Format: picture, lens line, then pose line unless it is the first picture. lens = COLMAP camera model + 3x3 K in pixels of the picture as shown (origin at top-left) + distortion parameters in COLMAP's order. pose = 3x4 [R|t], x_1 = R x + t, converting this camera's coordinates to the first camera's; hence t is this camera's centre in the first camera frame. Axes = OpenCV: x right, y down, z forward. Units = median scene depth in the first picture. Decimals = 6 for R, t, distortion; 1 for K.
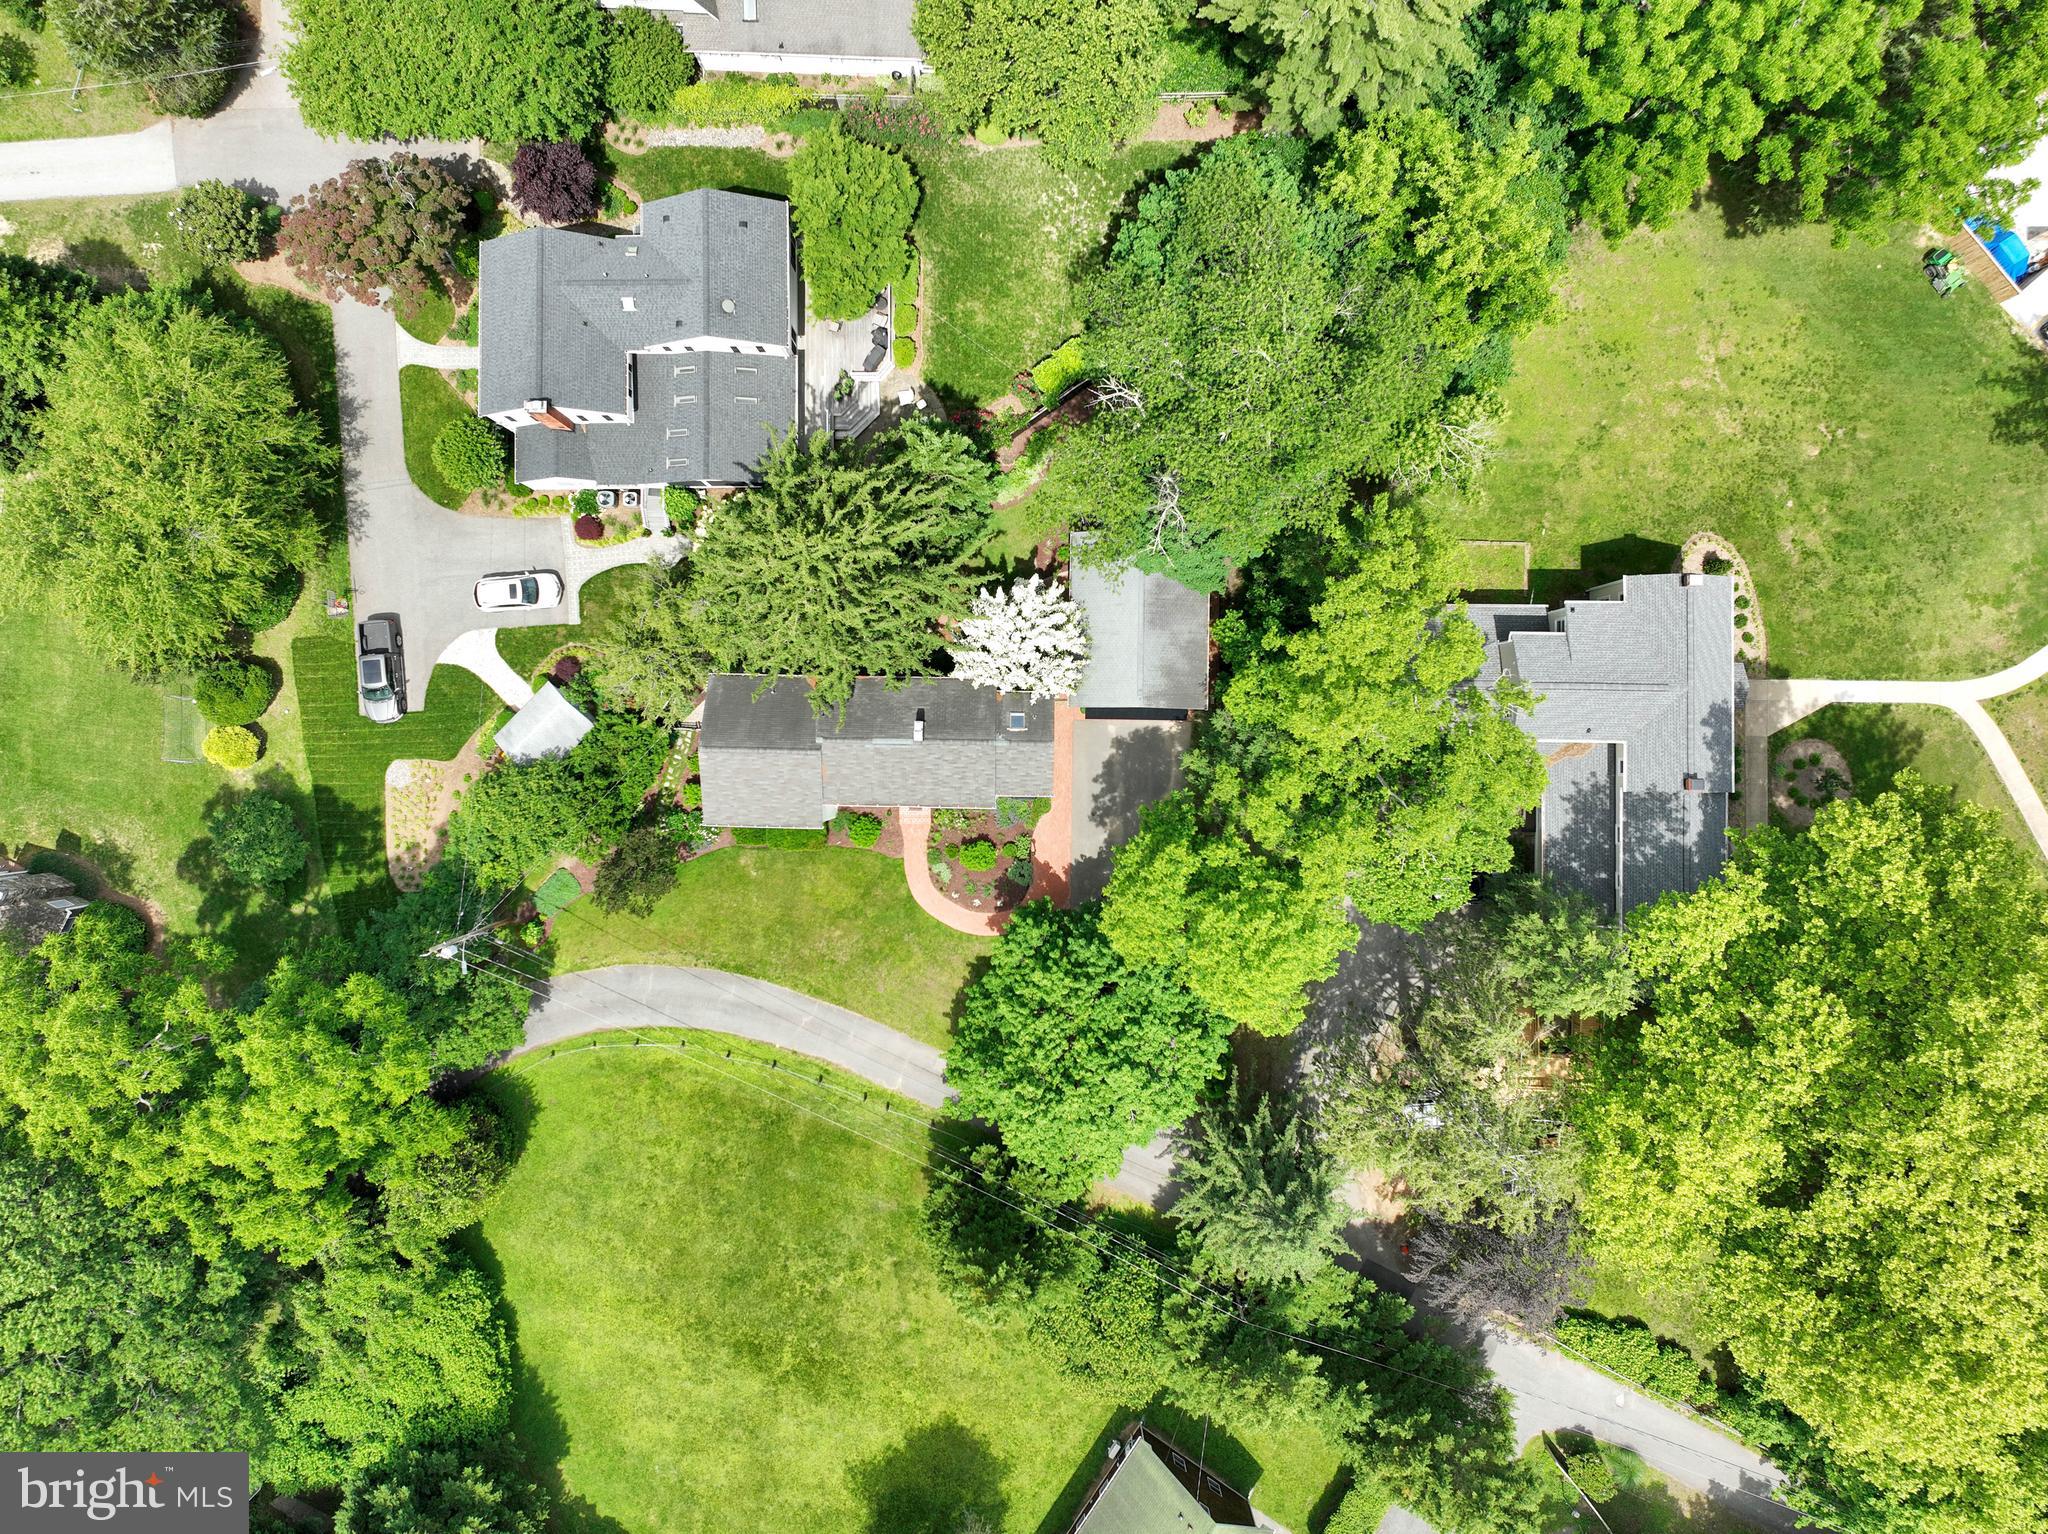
lens RADIAL K [[1435.6, 0, 1023.3], [0, 1435.6, 839.1], [0, 0, 1]] dist [0.003133, 0.001765]
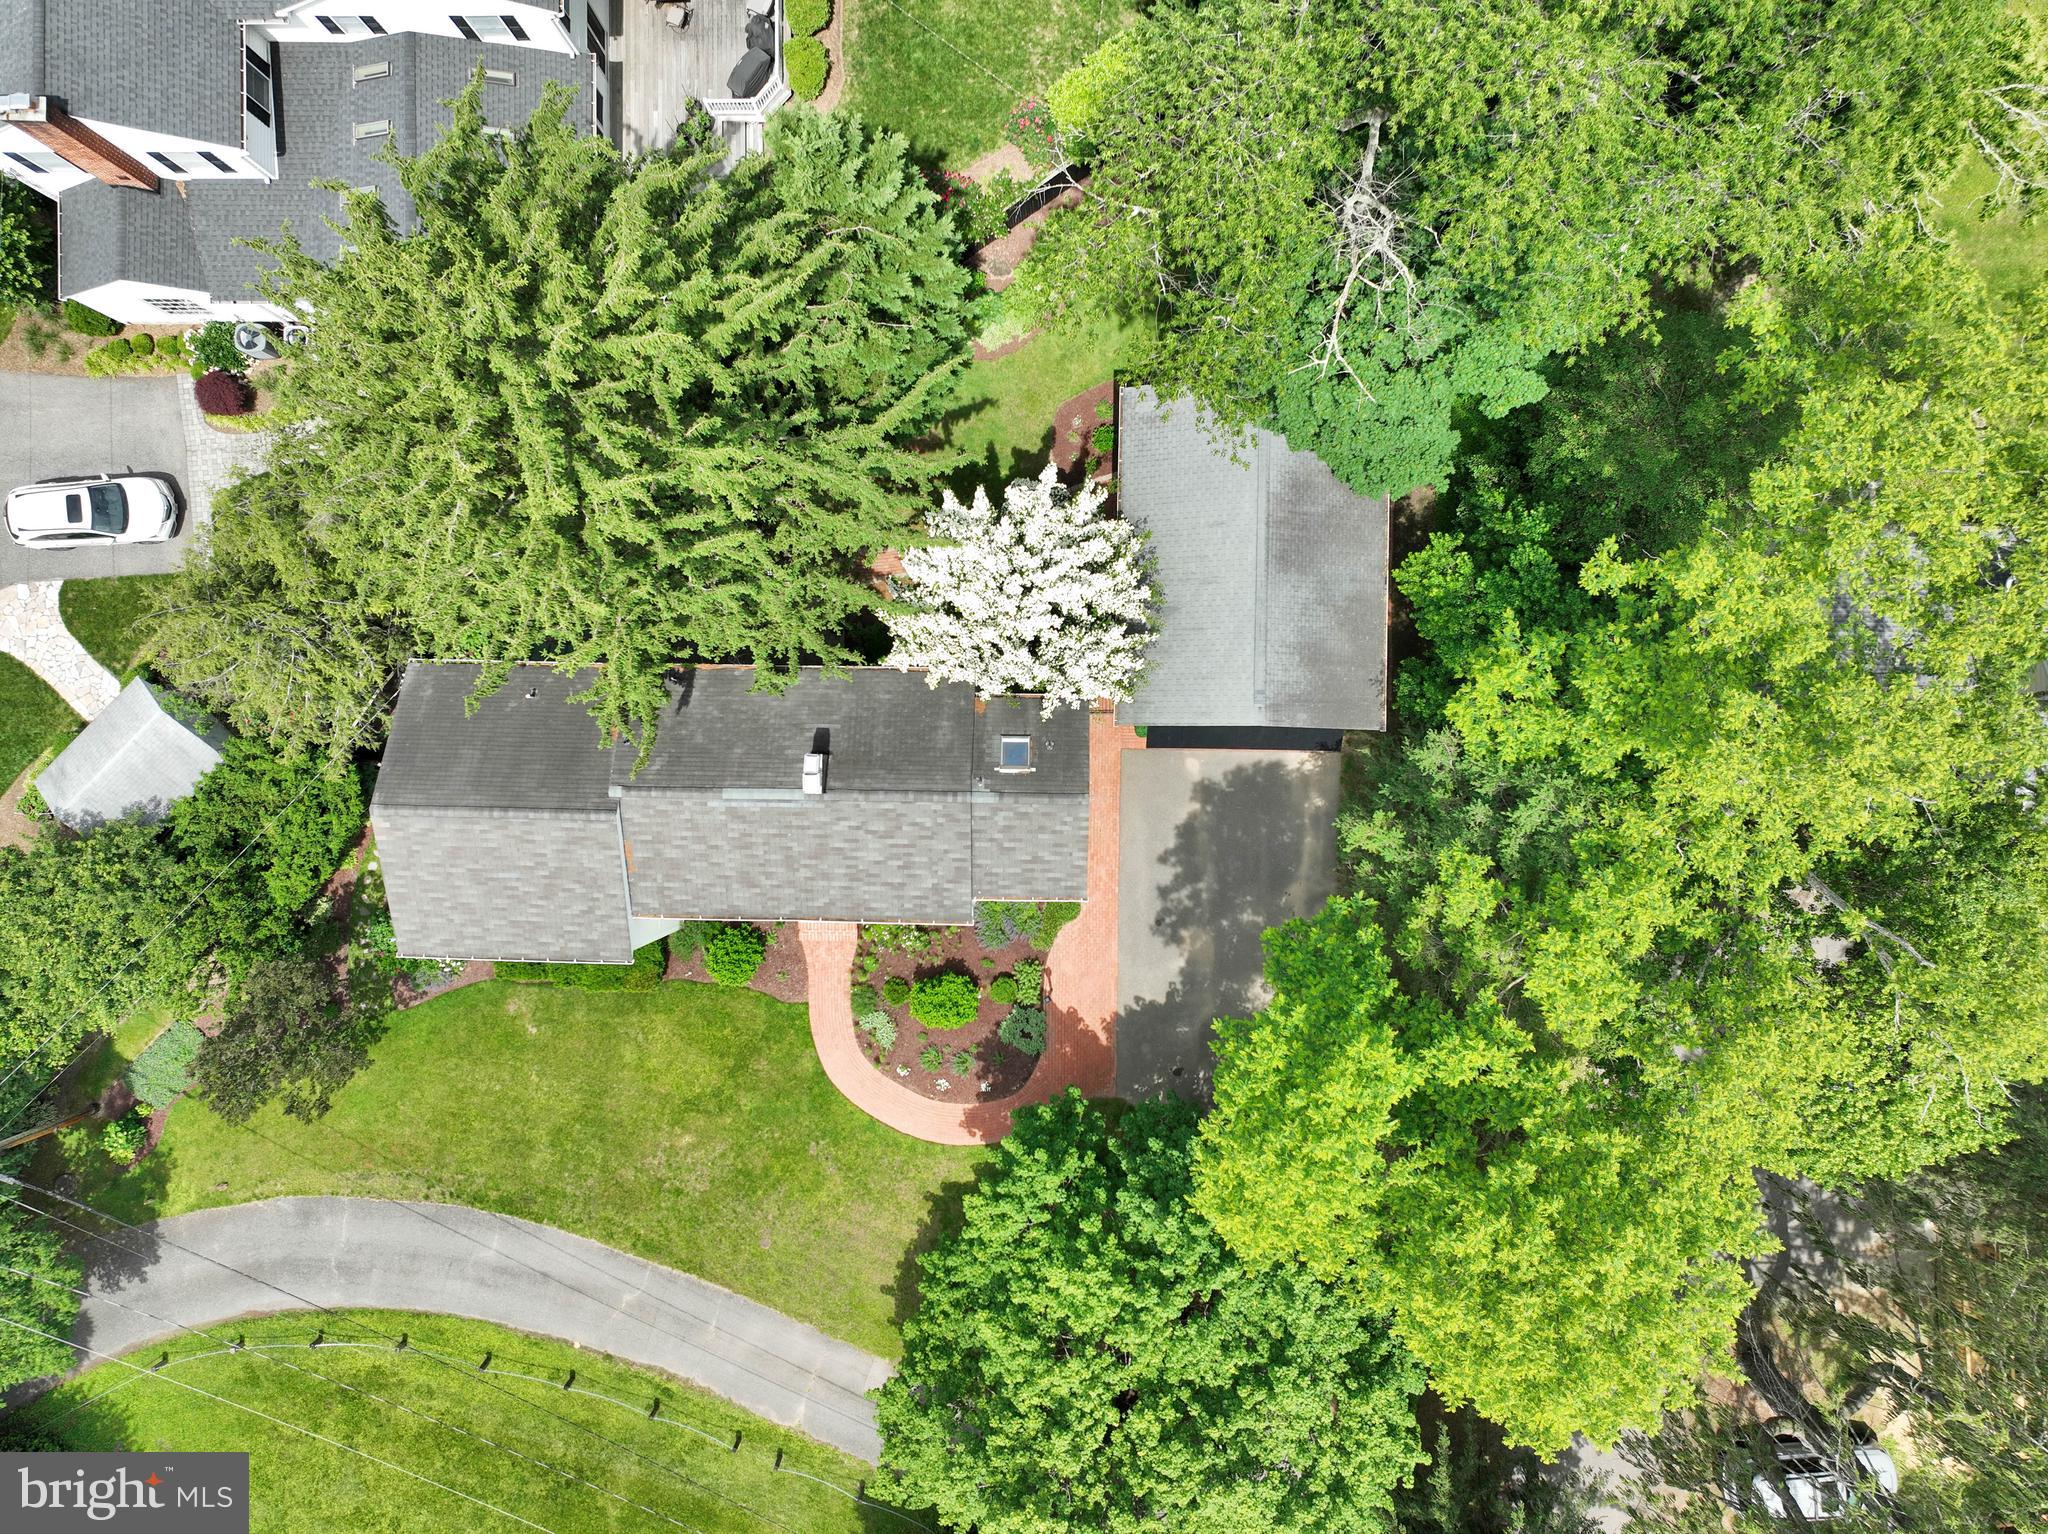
lens RADIAL K [[1459.9, 0, 1066.9], [0, 1459.9, 774.4], [0, 0, 1]] dist [0.012607, 0.010071]
pose [[0.999801, 0.000155, 0.019963, 0.003625], [0.000970, 0.998412, -0.056326, -0.045613], [-0.019940, 0.056334, 0.998213, 0.485903]]
